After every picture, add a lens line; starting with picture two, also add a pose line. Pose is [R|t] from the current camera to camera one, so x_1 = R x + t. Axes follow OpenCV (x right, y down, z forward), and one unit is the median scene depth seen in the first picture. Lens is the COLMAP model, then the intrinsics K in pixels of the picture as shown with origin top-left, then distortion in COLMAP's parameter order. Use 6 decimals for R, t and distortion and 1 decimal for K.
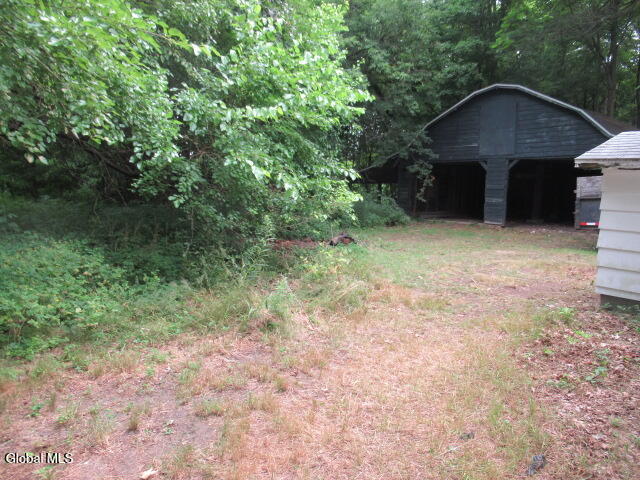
lens RADIAL K [[473.3, 0, 320.7], [0, 473.3, 239.6], [0, 0, 1]] dist [-0.016893, 0.007496]
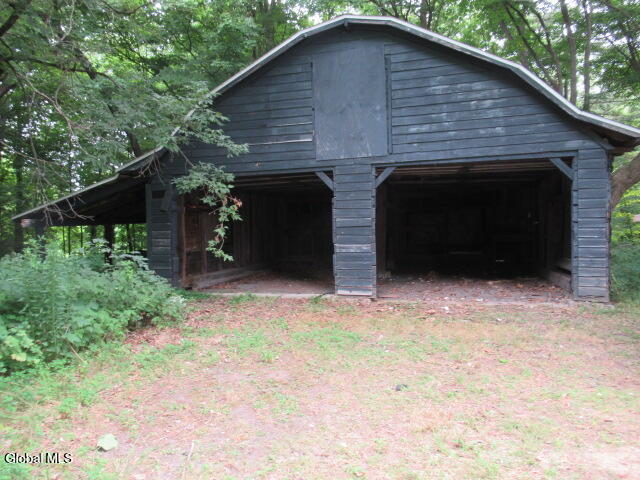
lens RADIAL K [[473.3, 0, 306.8], [0, 473.3, 242.8], [0, 0, 1]] dist [-0.016893, 0.007496]
pose [[0.867871, -0.042125, 0.495000, 0.078745], [0.086297, 0.994033, -0.066710, -0.060938], [-0.489236, 0.100613, 0.866328, 0.604628]]
